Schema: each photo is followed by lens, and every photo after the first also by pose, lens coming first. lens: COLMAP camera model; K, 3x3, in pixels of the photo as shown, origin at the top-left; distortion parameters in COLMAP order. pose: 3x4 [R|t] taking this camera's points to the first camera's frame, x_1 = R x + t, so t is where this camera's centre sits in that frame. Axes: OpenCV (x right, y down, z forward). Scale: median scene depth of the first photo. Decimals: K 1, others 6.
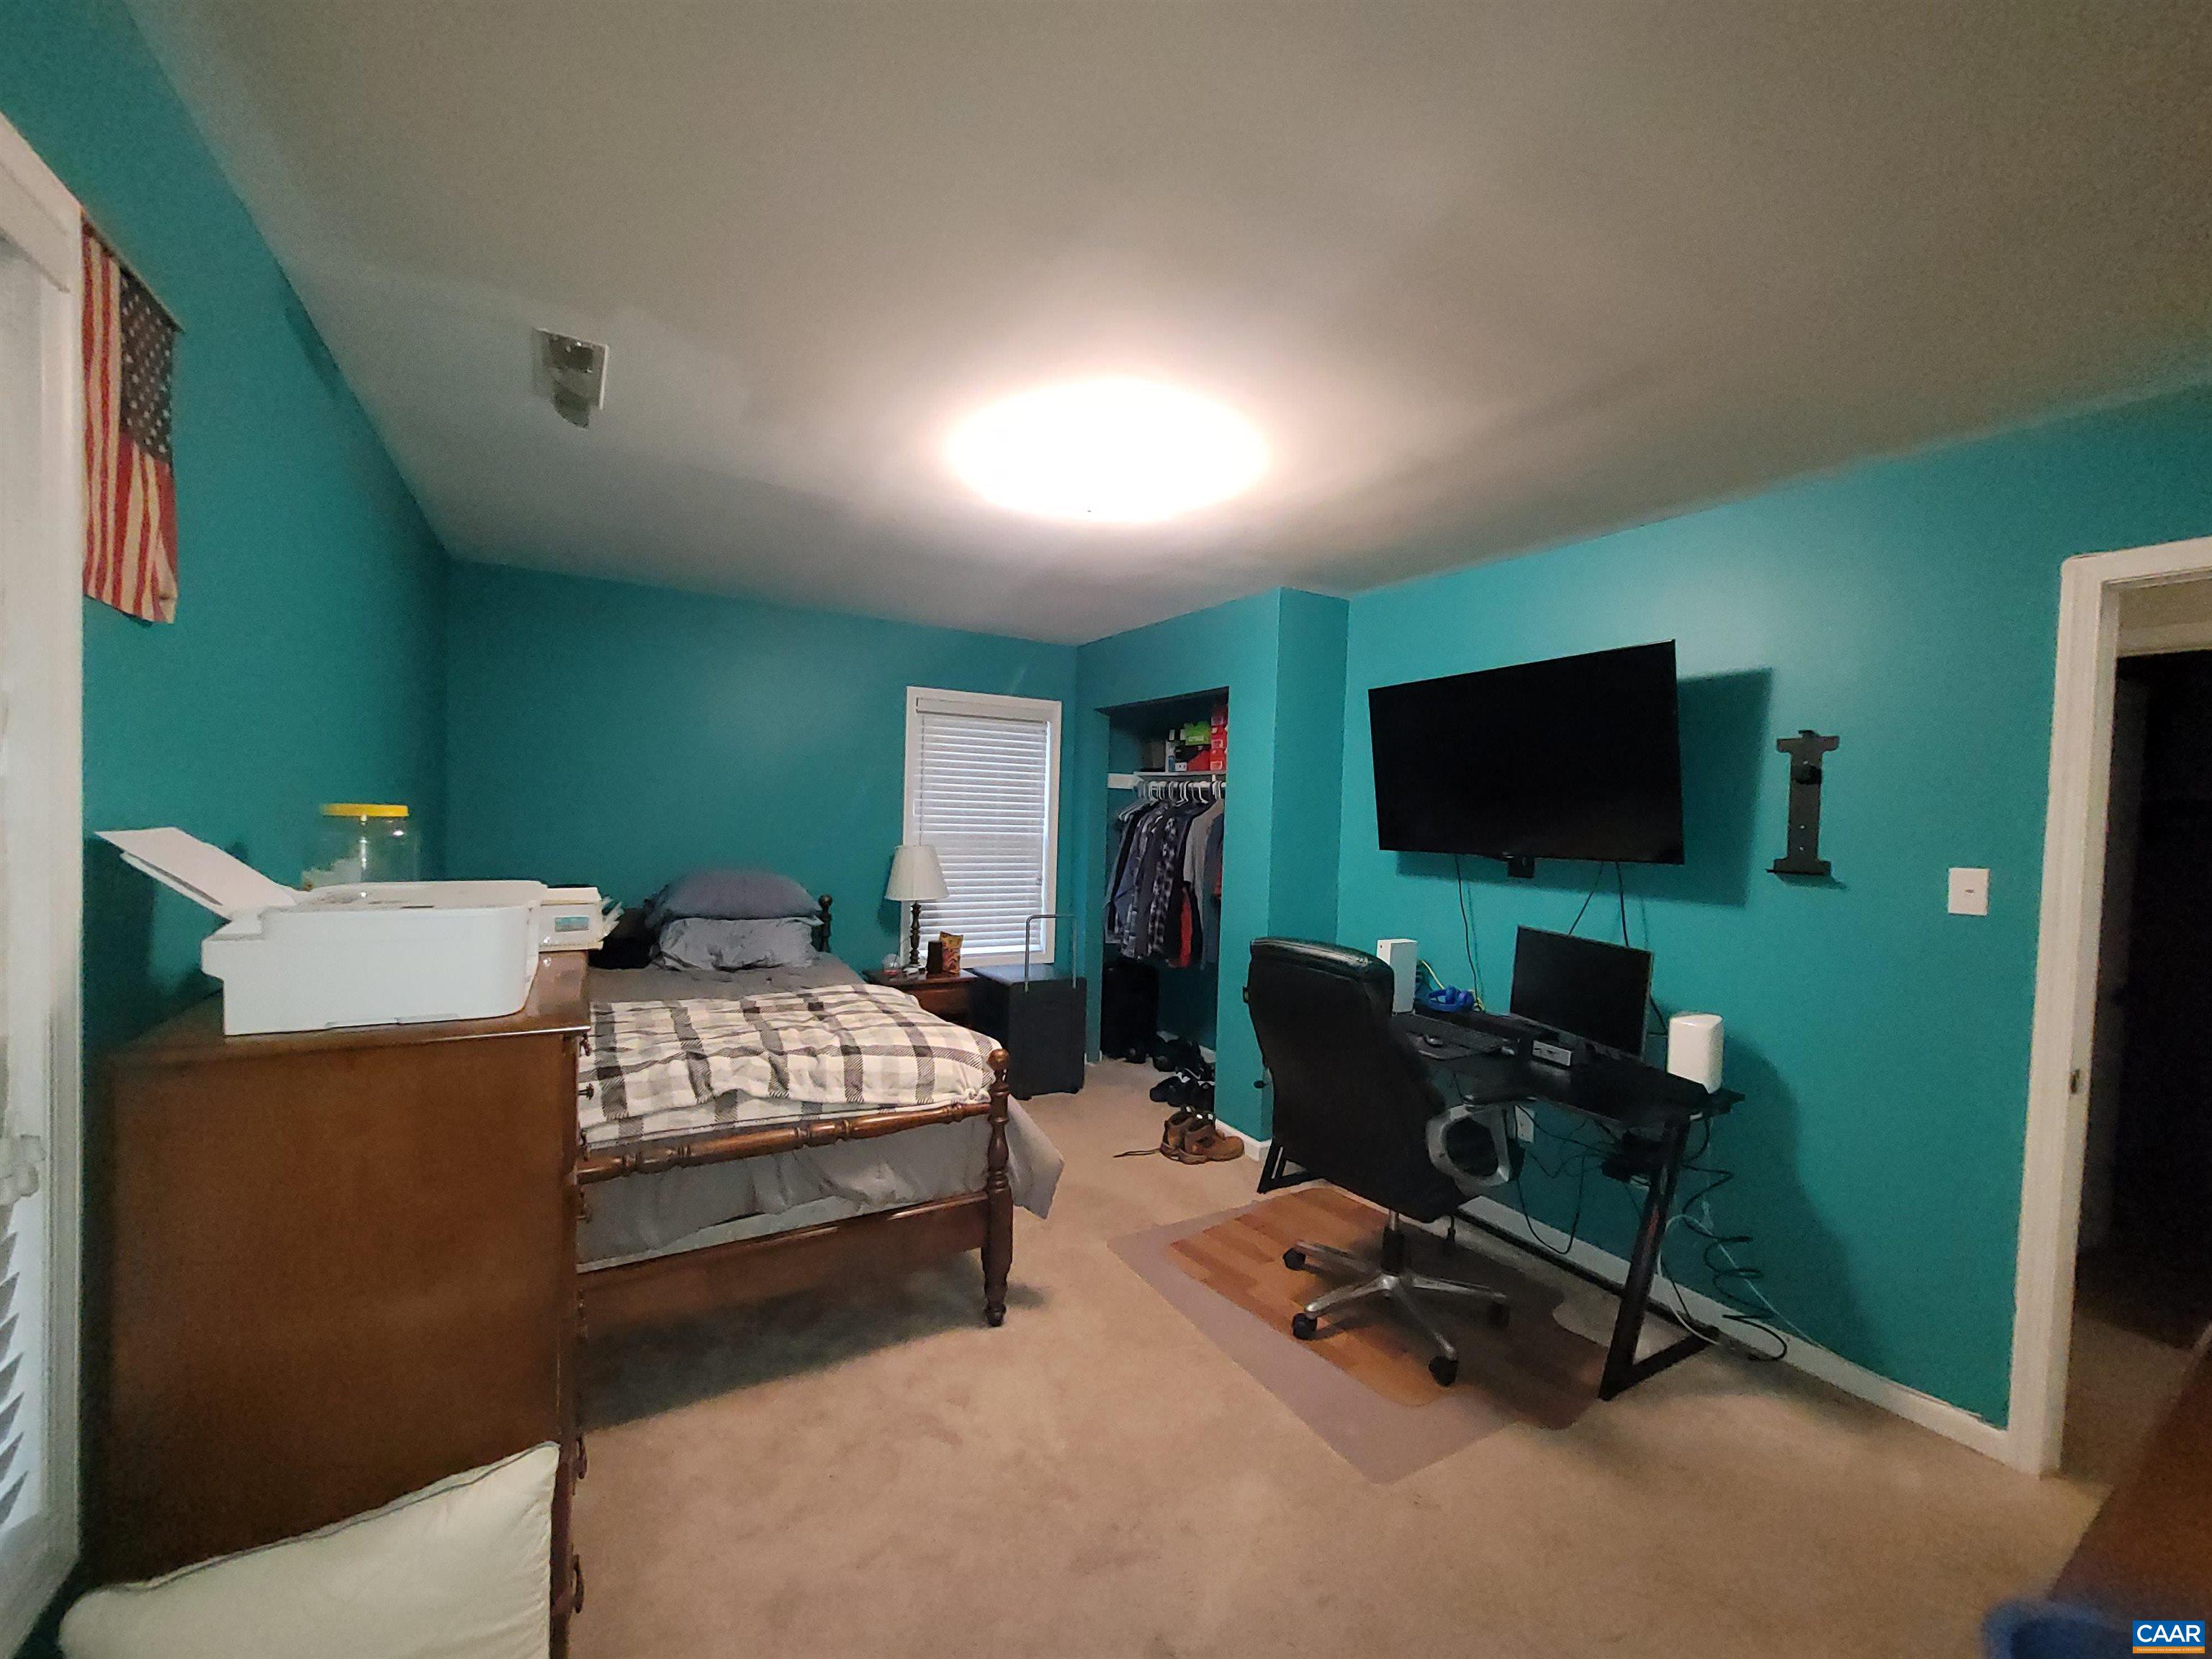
lens RADIAL K [[870.9, 0, 1098.6], [0, 870.9, 829.5], [0, 0, 1]] dist [0.038849, 0.000018]
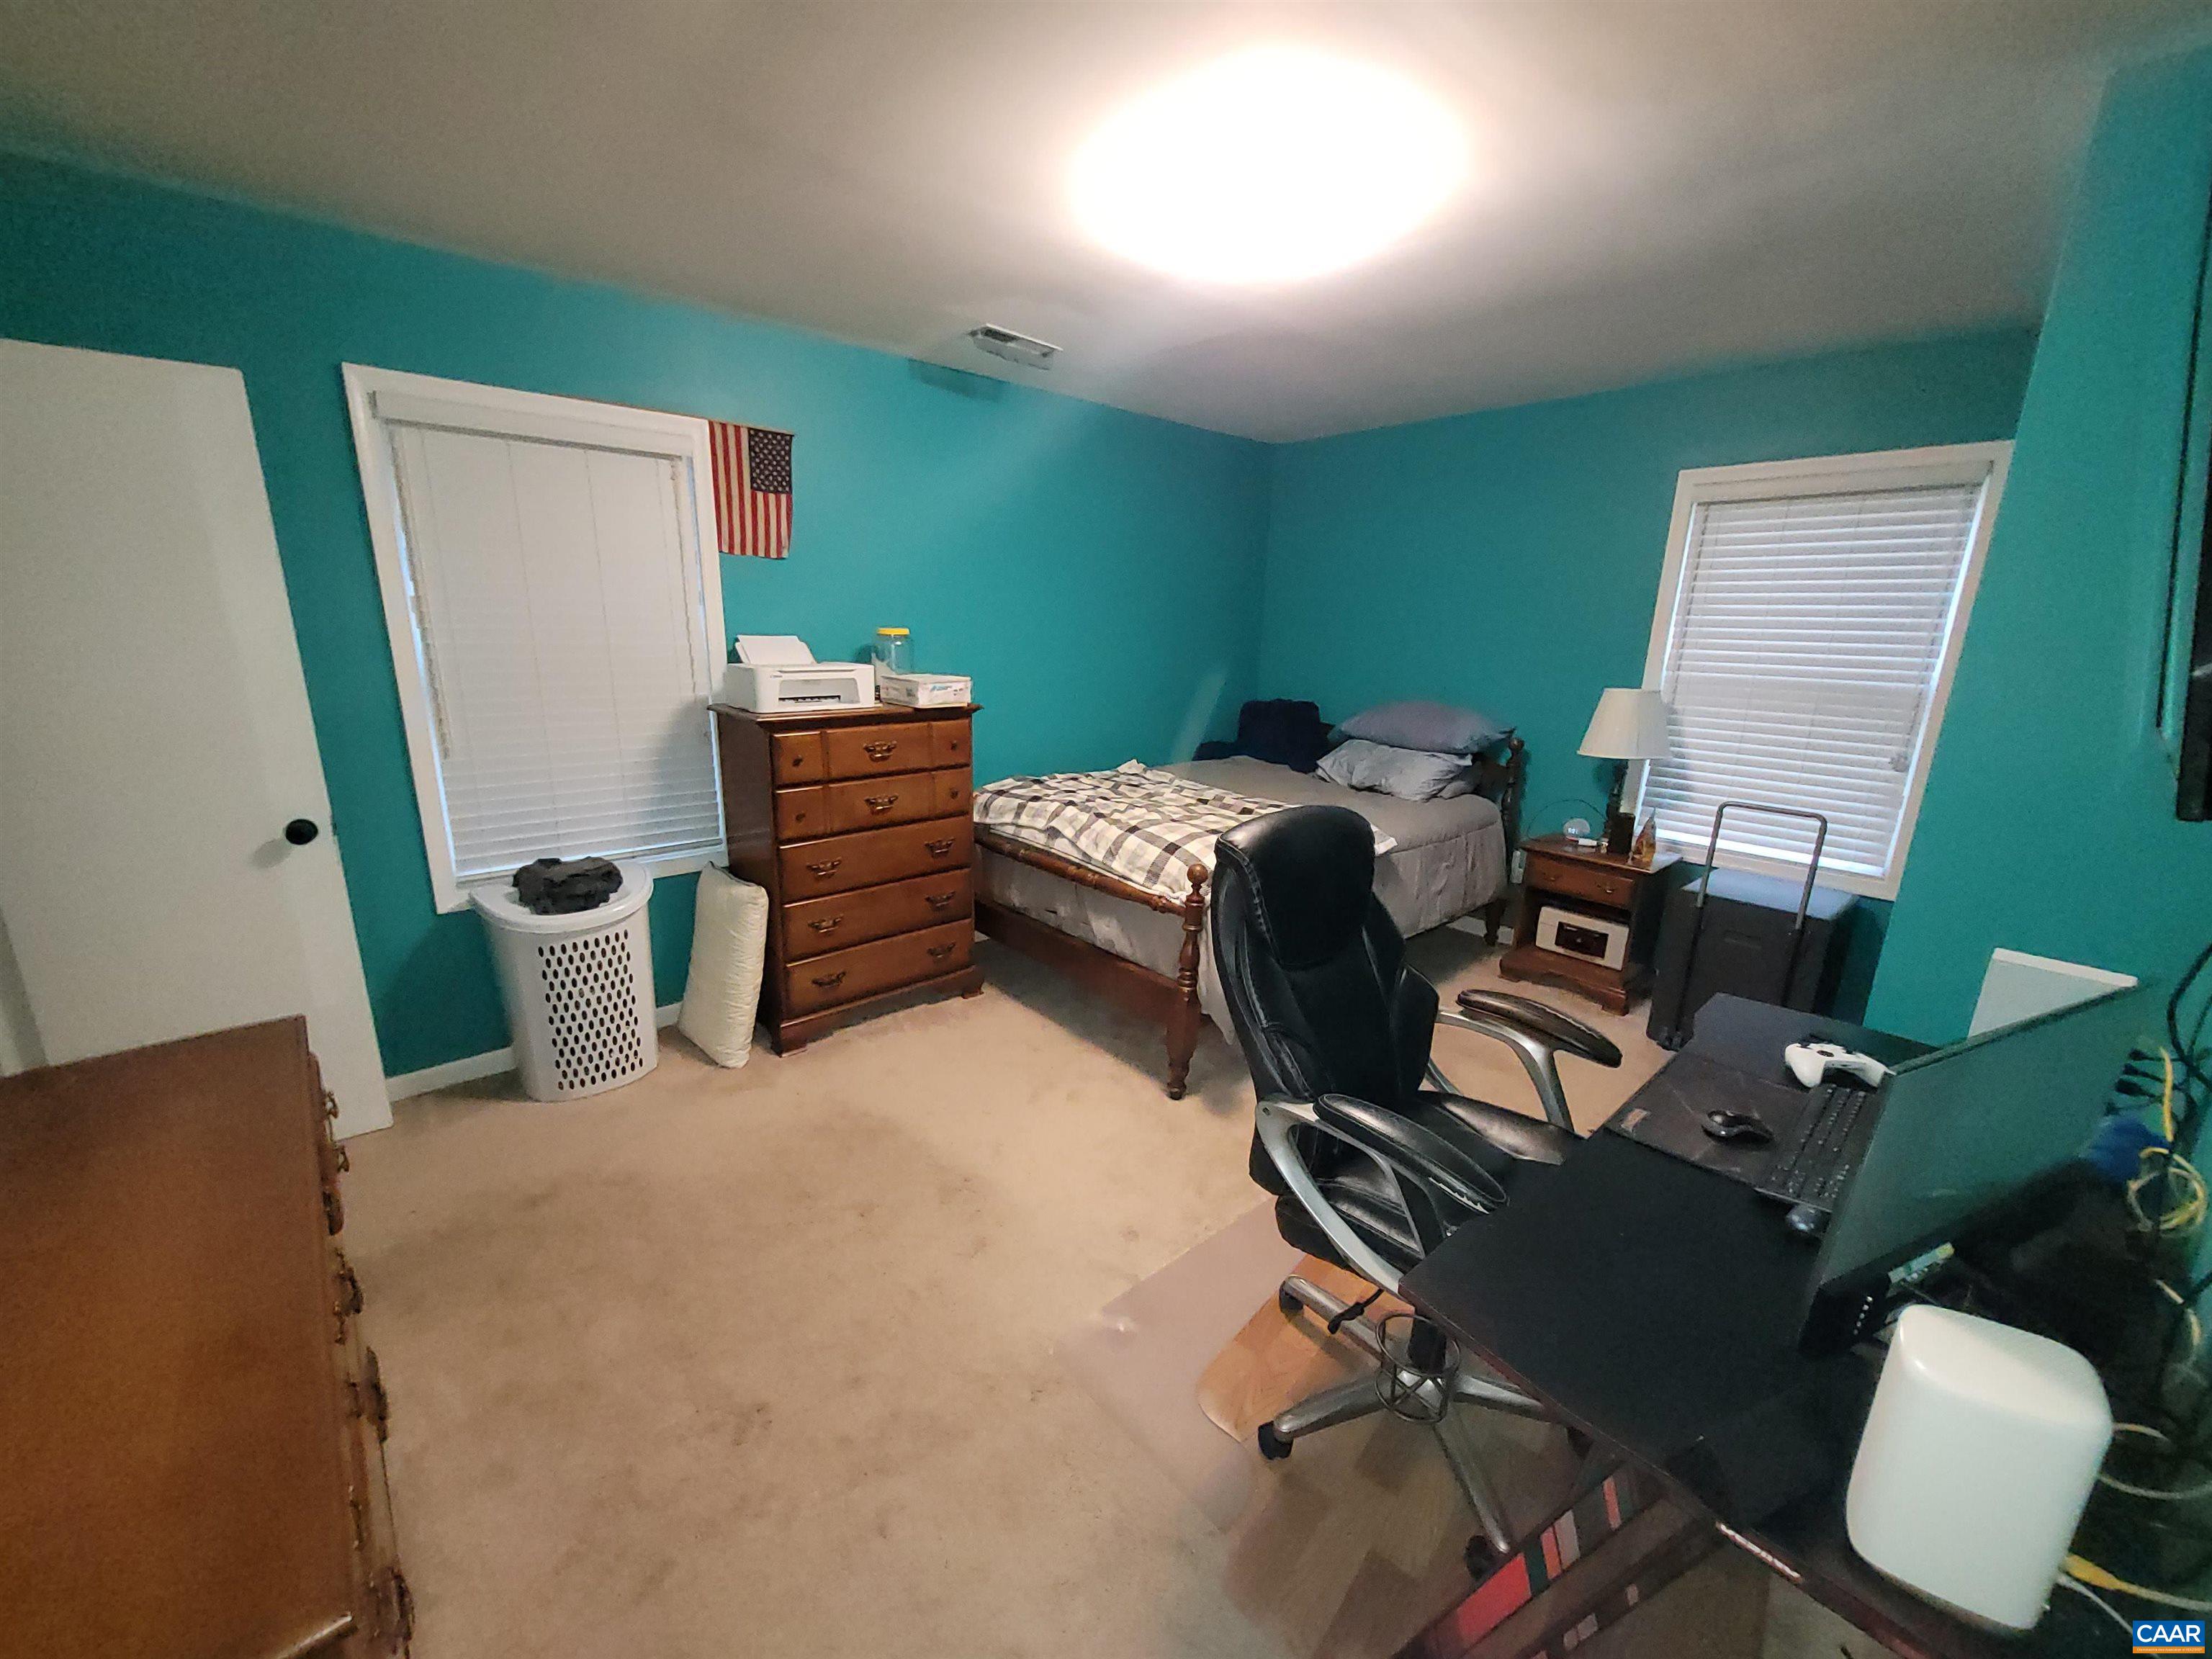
lens RADIAL K [[870.9, 0, 1098.6], [0, 870.9, 829.5], [0, 0, 1]] dist [0.038849, 0.000018]
pose [[0.201788, 0.207382, -0.957222, 0.903761], [-0.040836, 0.978258, 0.203331, -0.000259], [0.978578, -0.001940, 0.205869, 0.697032]]
